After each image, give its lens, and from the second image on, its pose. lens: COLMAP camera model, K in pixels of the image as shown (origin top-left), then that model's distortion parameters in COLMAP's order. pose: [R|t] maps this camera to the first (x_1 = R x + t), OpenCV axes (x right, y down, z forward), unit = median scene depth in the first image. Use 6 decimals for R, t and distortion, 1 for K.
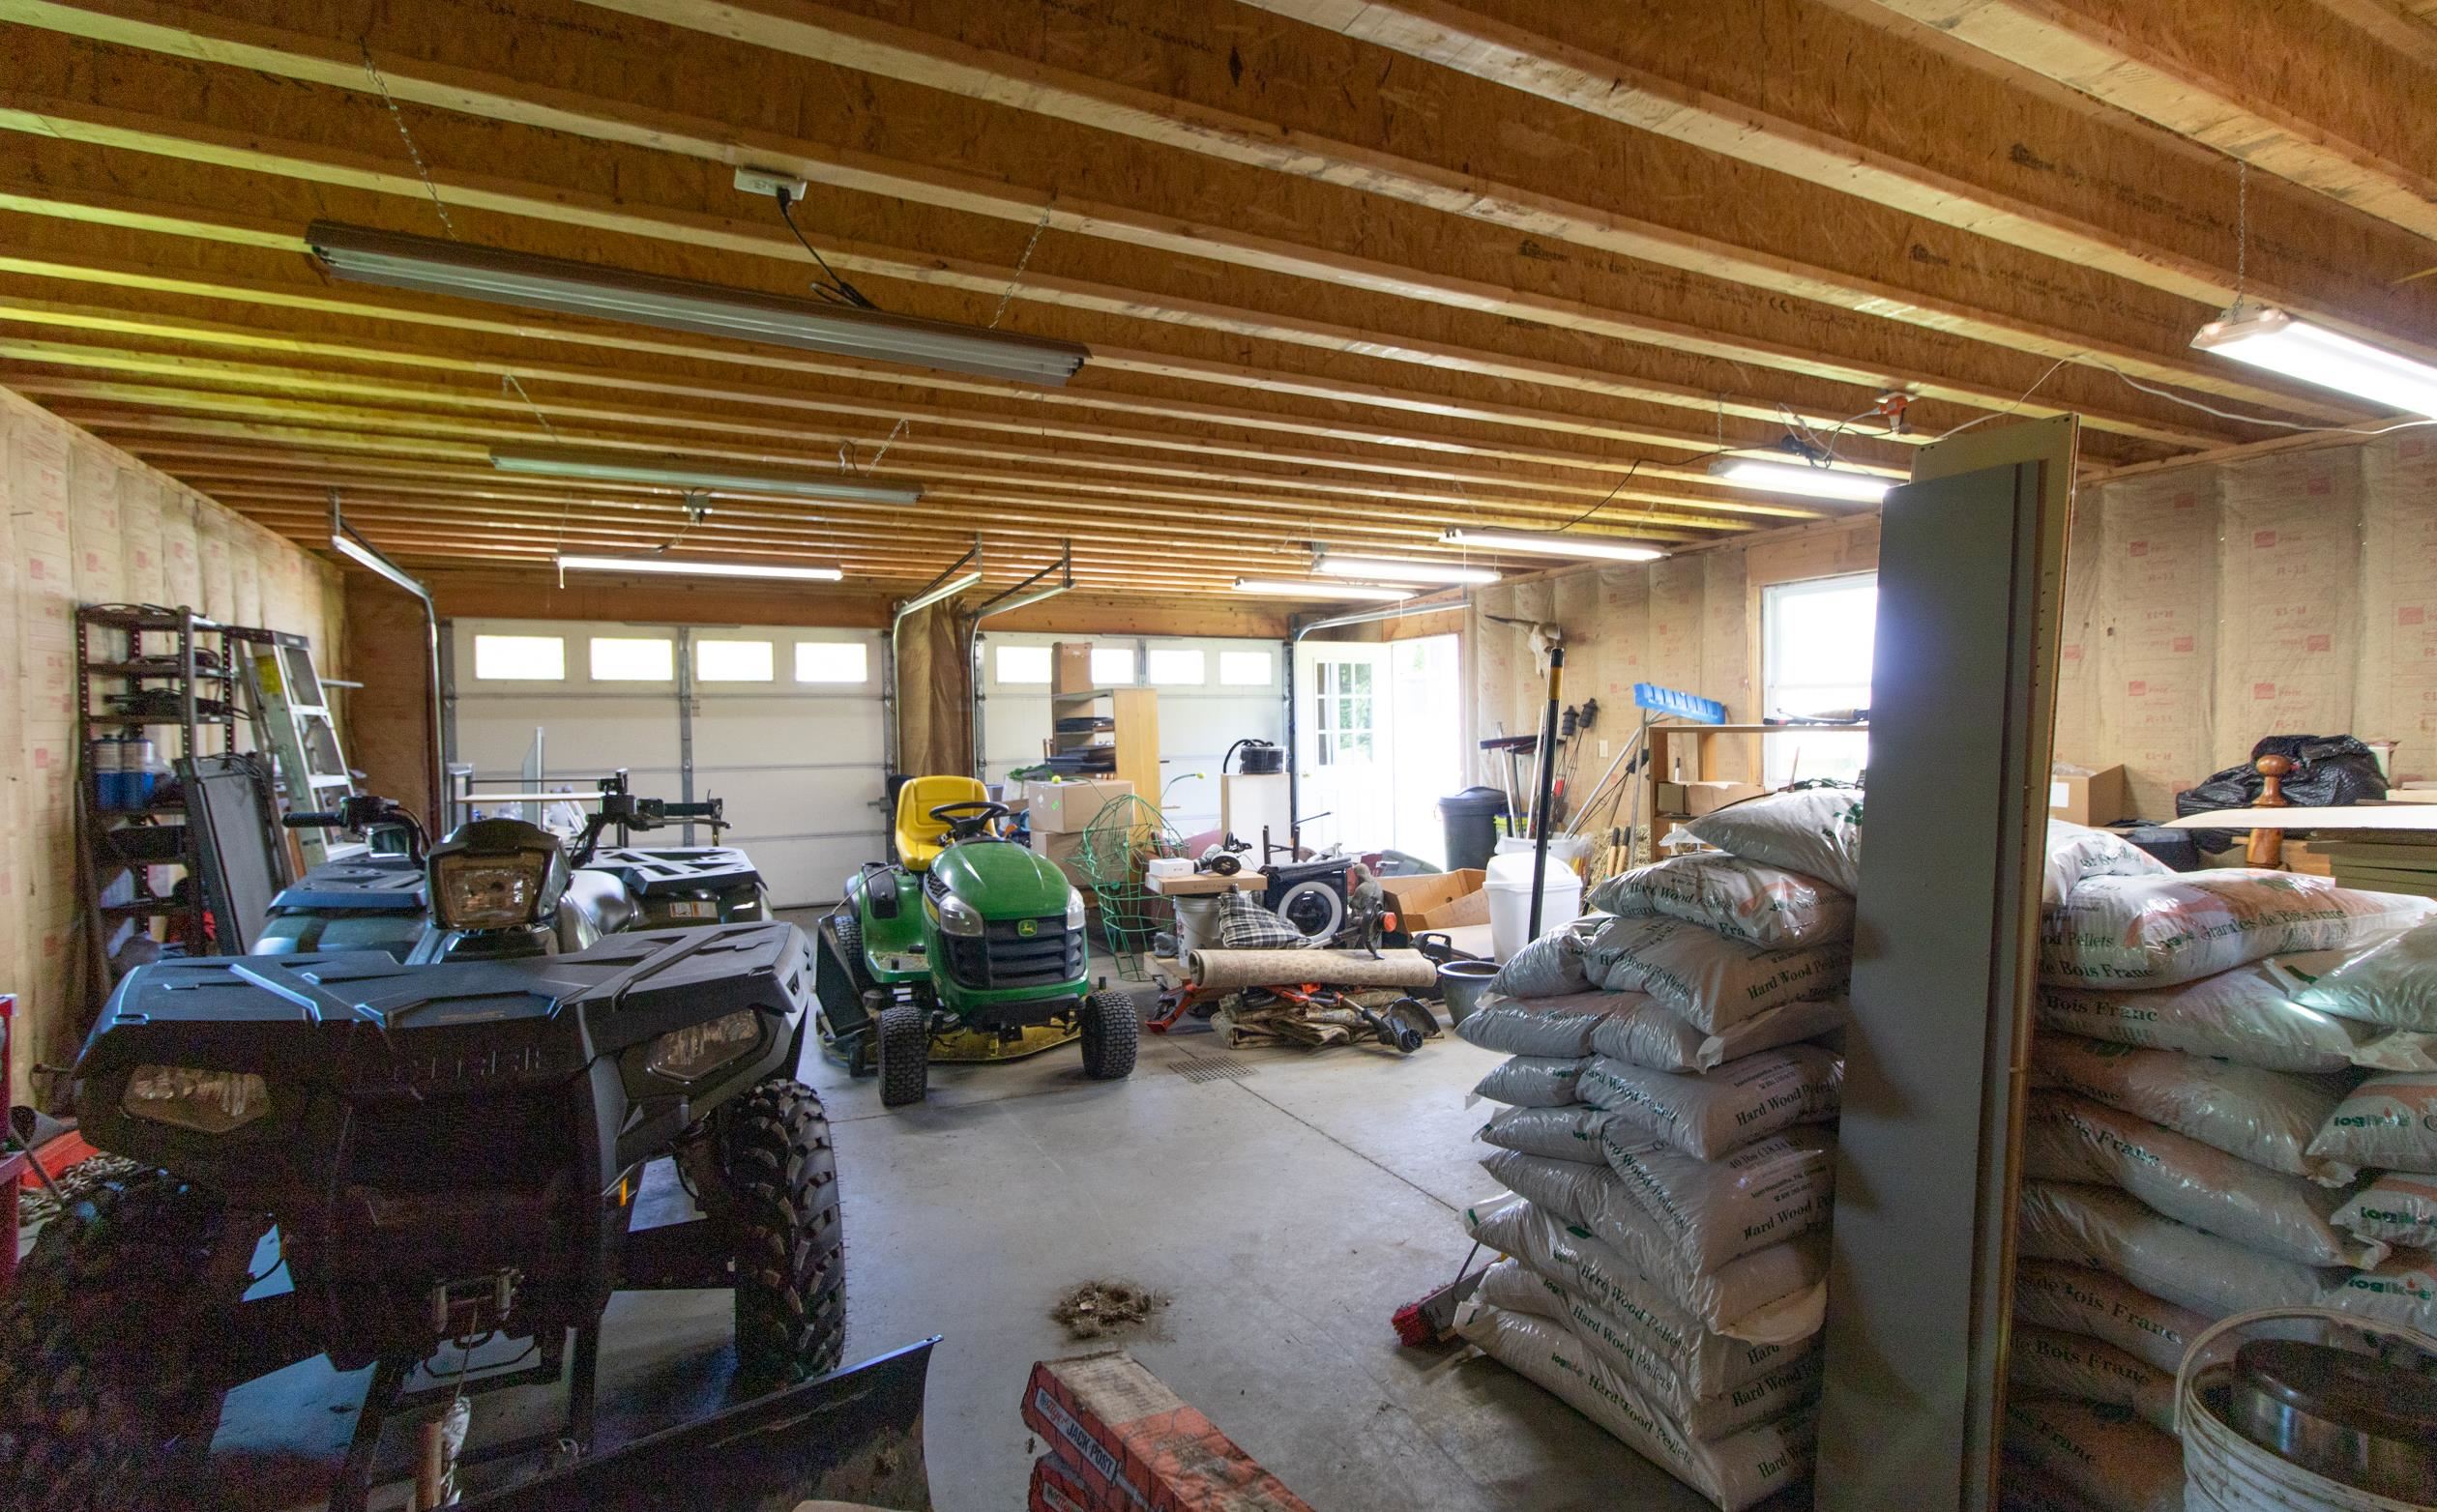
lens RADIAL K [[1151.4, 0, 1213.9], [0, 1151.4, 748.8], [0, 0, 1]] dist [-0.000192, 0.000009]
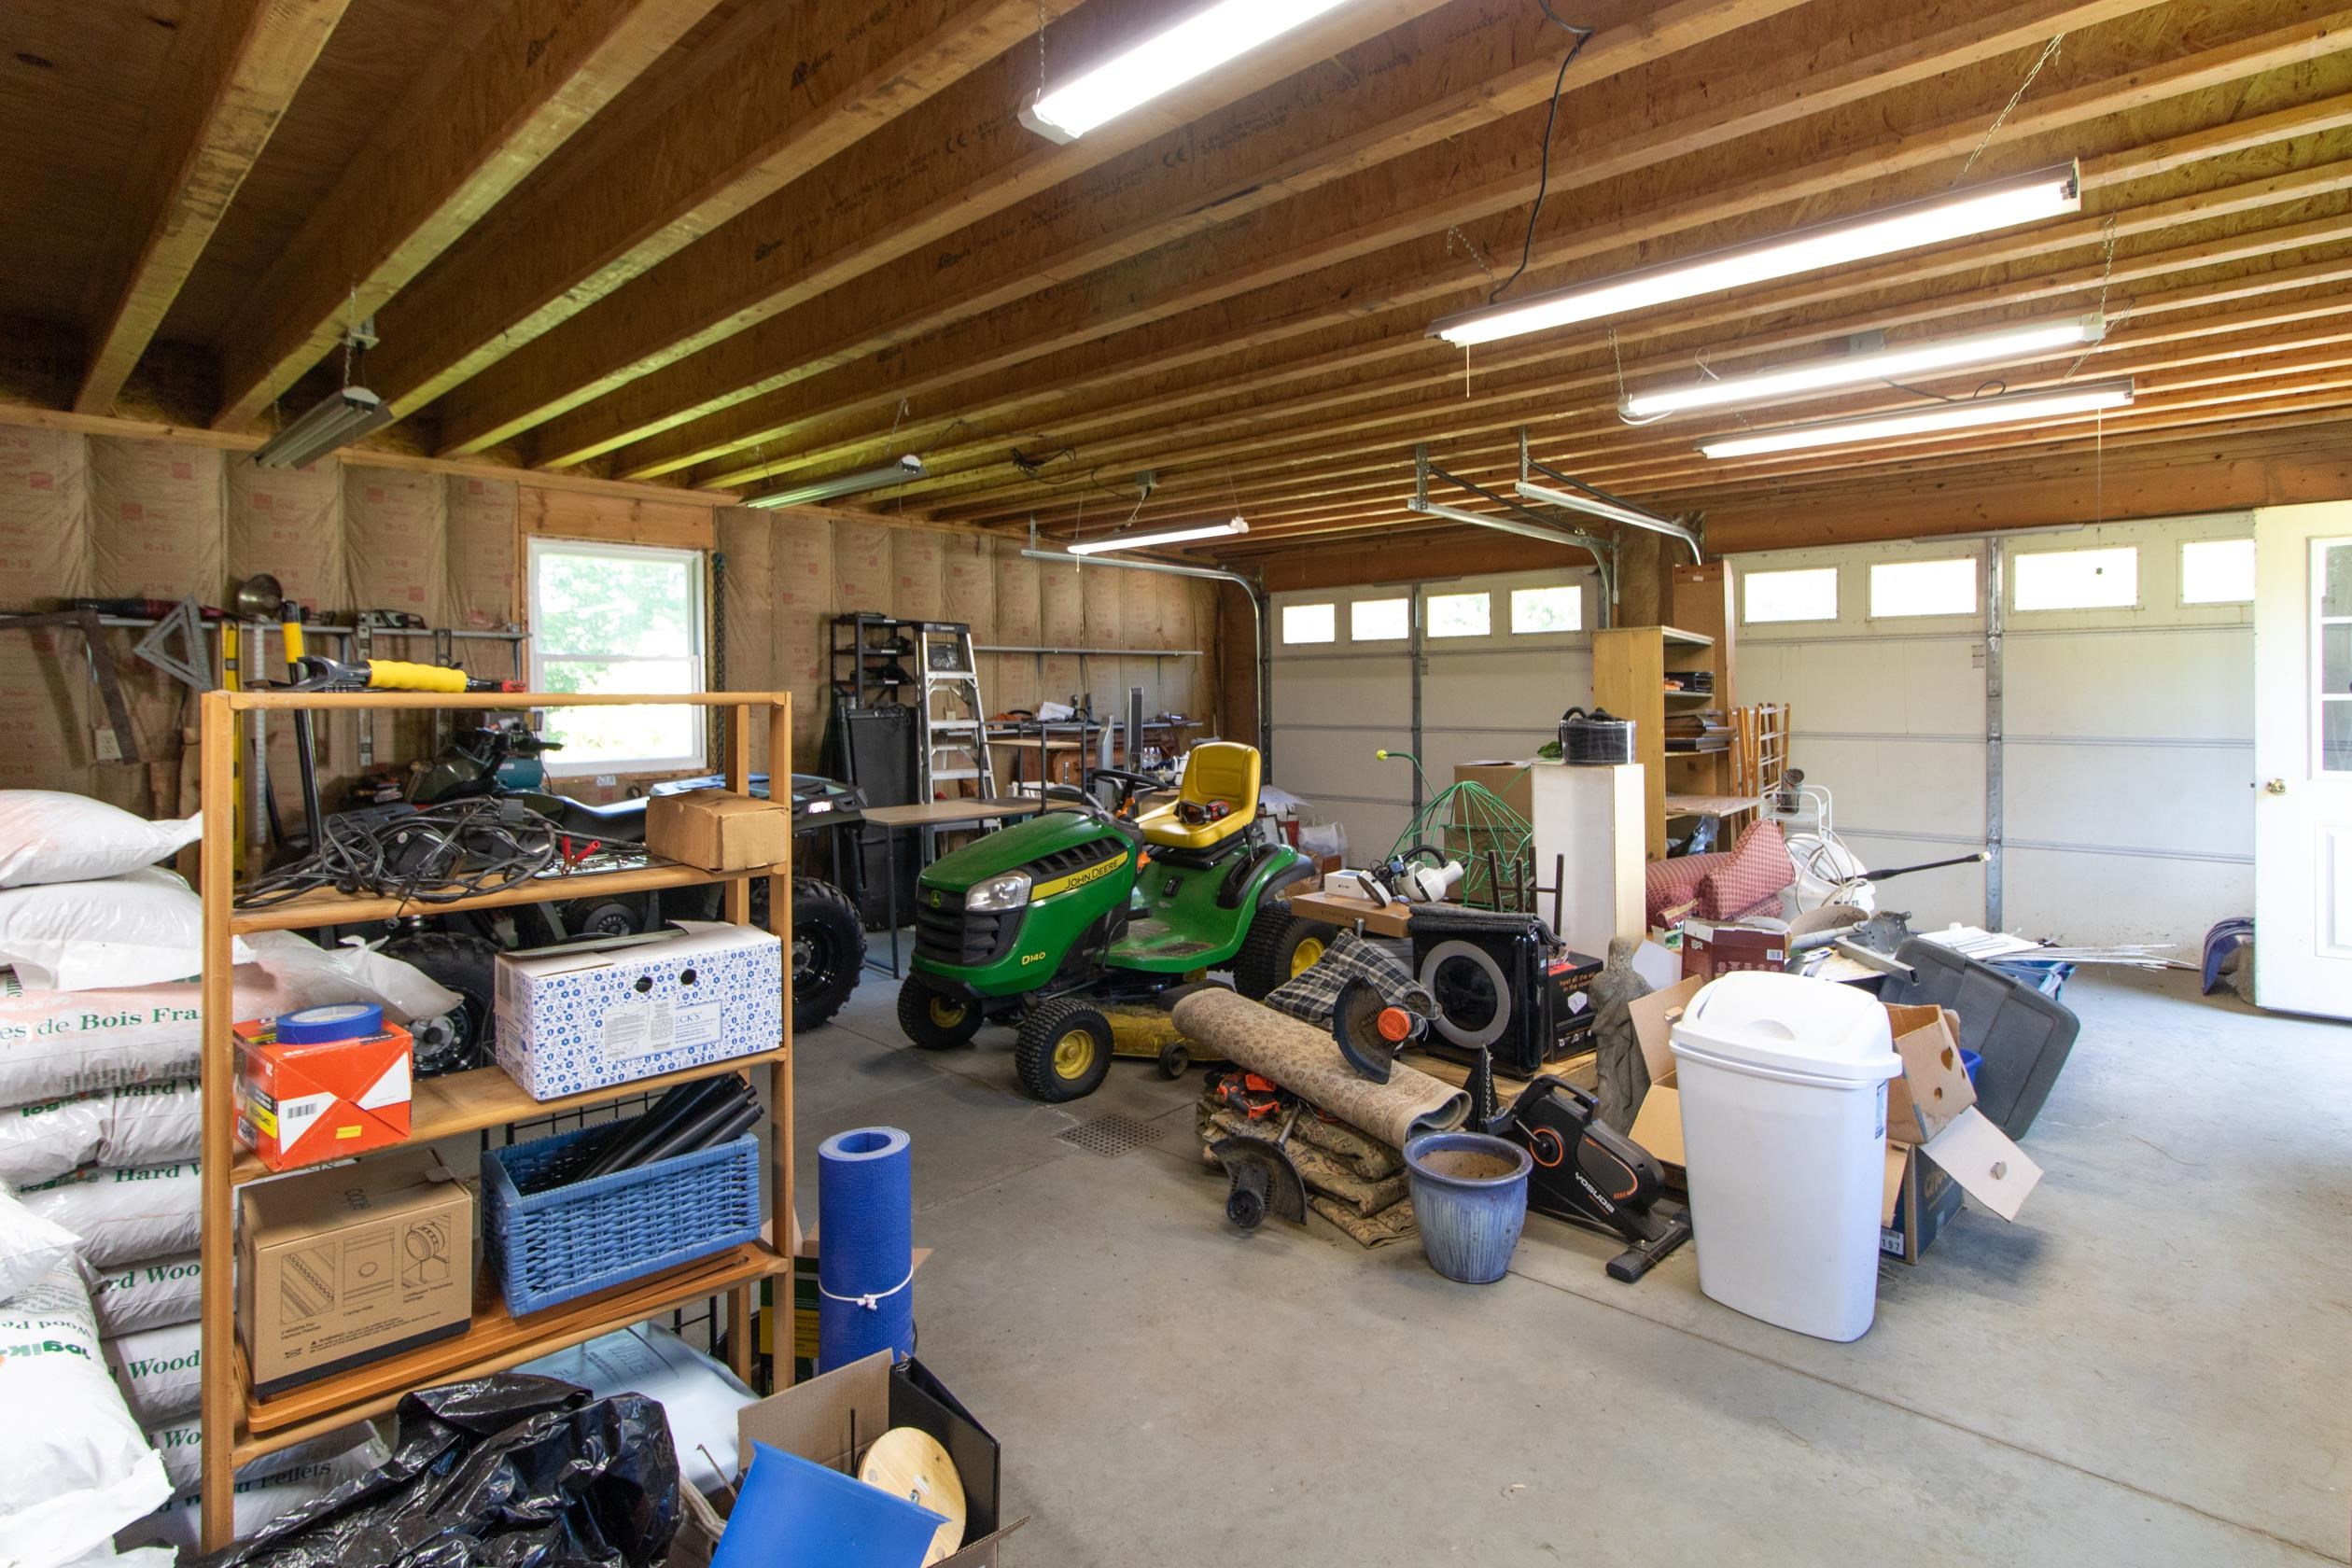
lens RADIAL K [[1240.8, 0, 1156.7], [0, 1240.8, 691.8], [0, 0, 1]] dist [-0.000756, -0.000064]
pose [[0.325540, 0.005695, -0.945511, 0.471072], [-0.015614, 0.999878, 0.000647, -0.010816], [0.945399, 0.014553, 0.325589, 0.448834]]
